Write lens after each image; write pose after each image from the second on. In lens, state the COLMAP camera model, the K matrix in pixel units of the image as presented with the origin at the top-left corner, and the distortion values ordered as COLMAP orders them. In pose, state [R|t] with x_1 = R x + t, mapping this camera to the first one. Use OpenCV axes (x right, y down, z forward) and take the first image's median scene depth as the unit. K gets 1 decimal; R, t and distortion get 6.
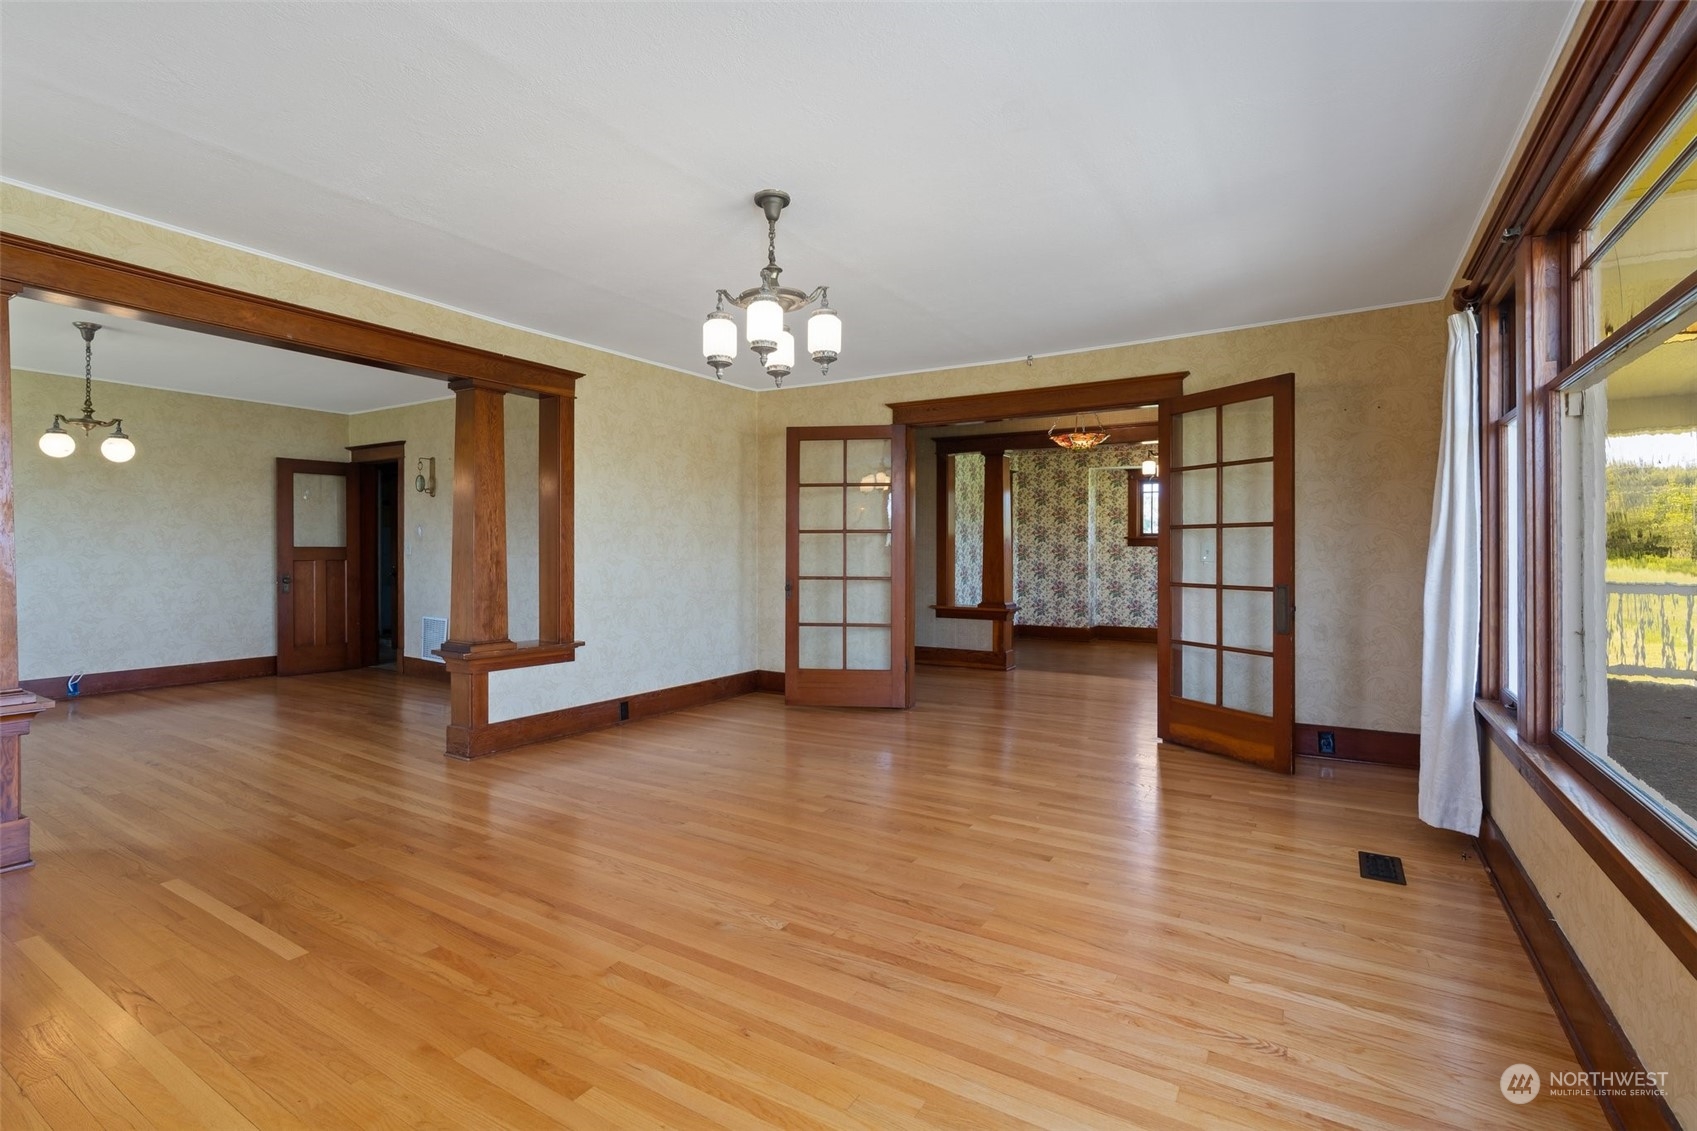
lens RADIAL K [[774.7, 0, 843.2], [0, 774.7, 554.2], [0, 0, 1]] dist [-0.012054, 0.000353]
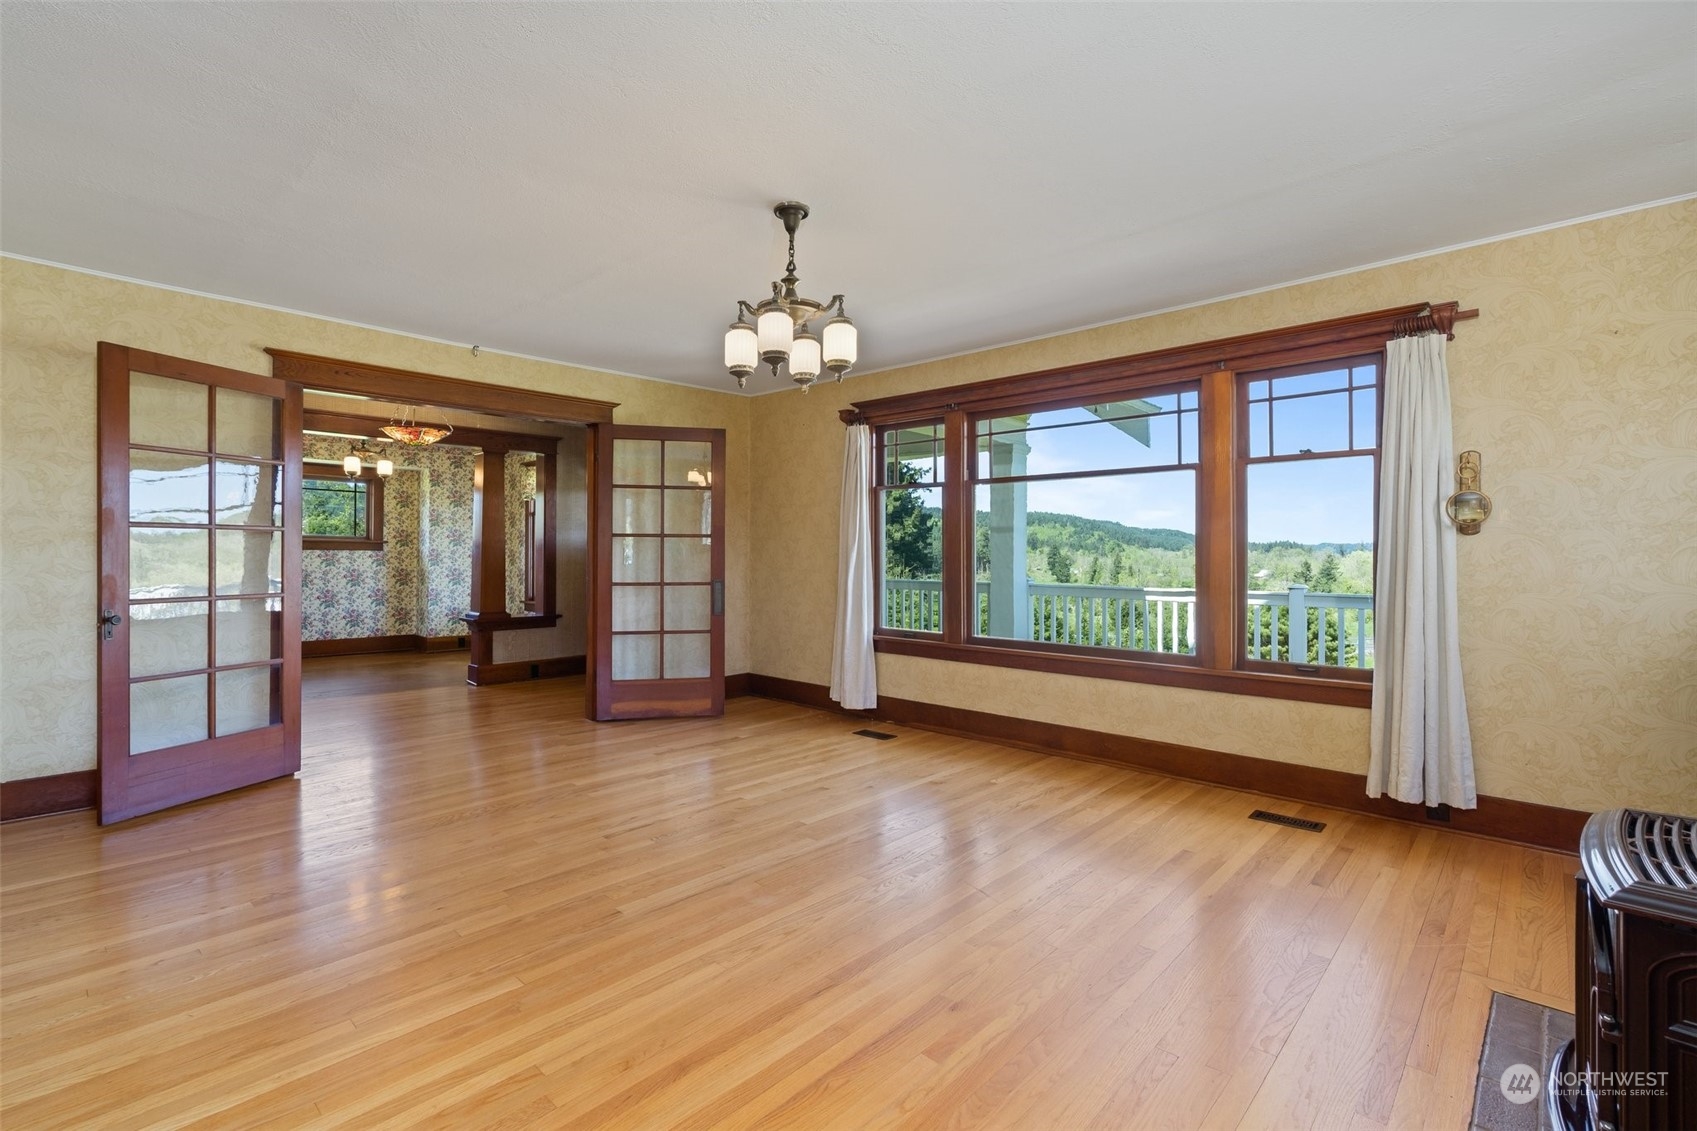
lens RADIAL K [[774.7, 0, 820.5], [0, 774.7, 542.1], [0, 0, 1]] dist [-0.012054, 0.000353]
pose [[0.215286, 0.014137, 0.976449, -0.633523], [0.005163, 0.999865, -0.015615, -0.004183], [-0.976537, 0.008403, 0.215183, 0.439736]]
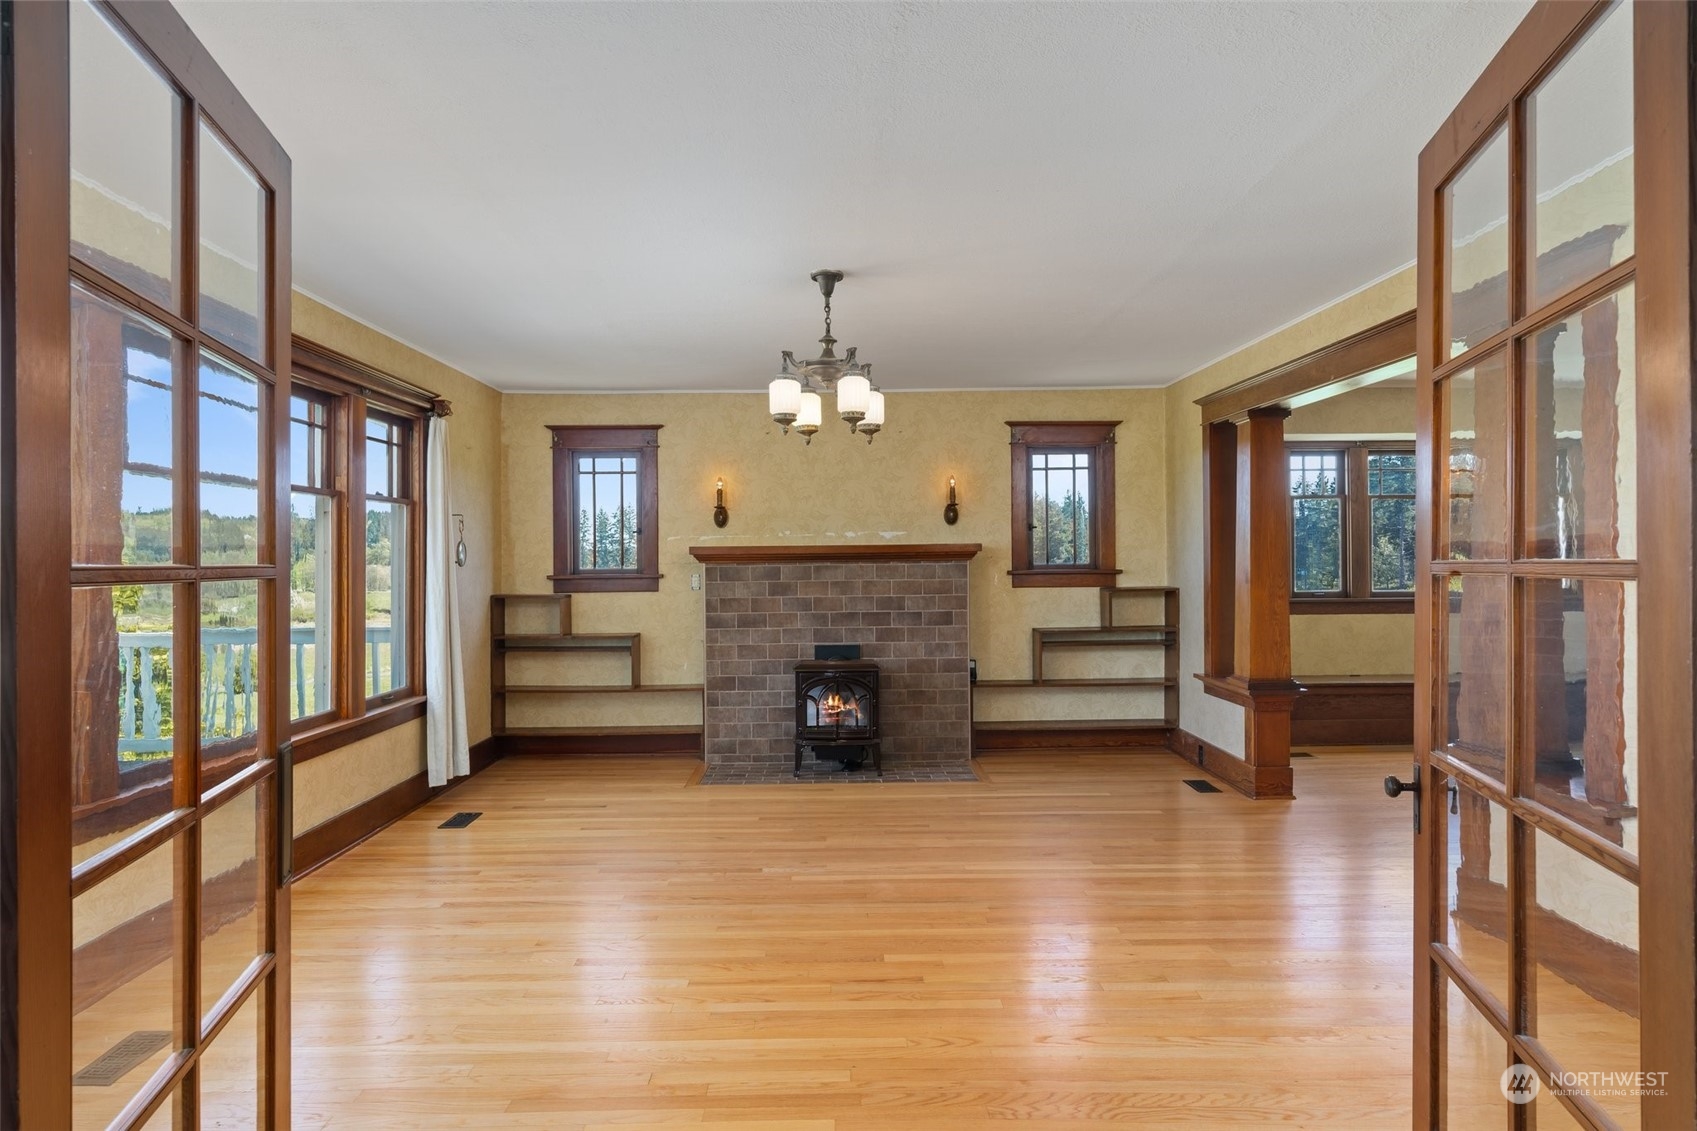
lens RADIAL K [[985.6, 0, 851.8], [0, 985.6, 566.0], [0, 0, 1]] dist [-0.007672, -0.000091]
pose [[-0.836566, 0.004316, -0.547850, 0.376893], [-0.000437, 0.999963, 0.008545, -0.038161], [0.547867, 0.007387, -0.836533, 1.283619]]
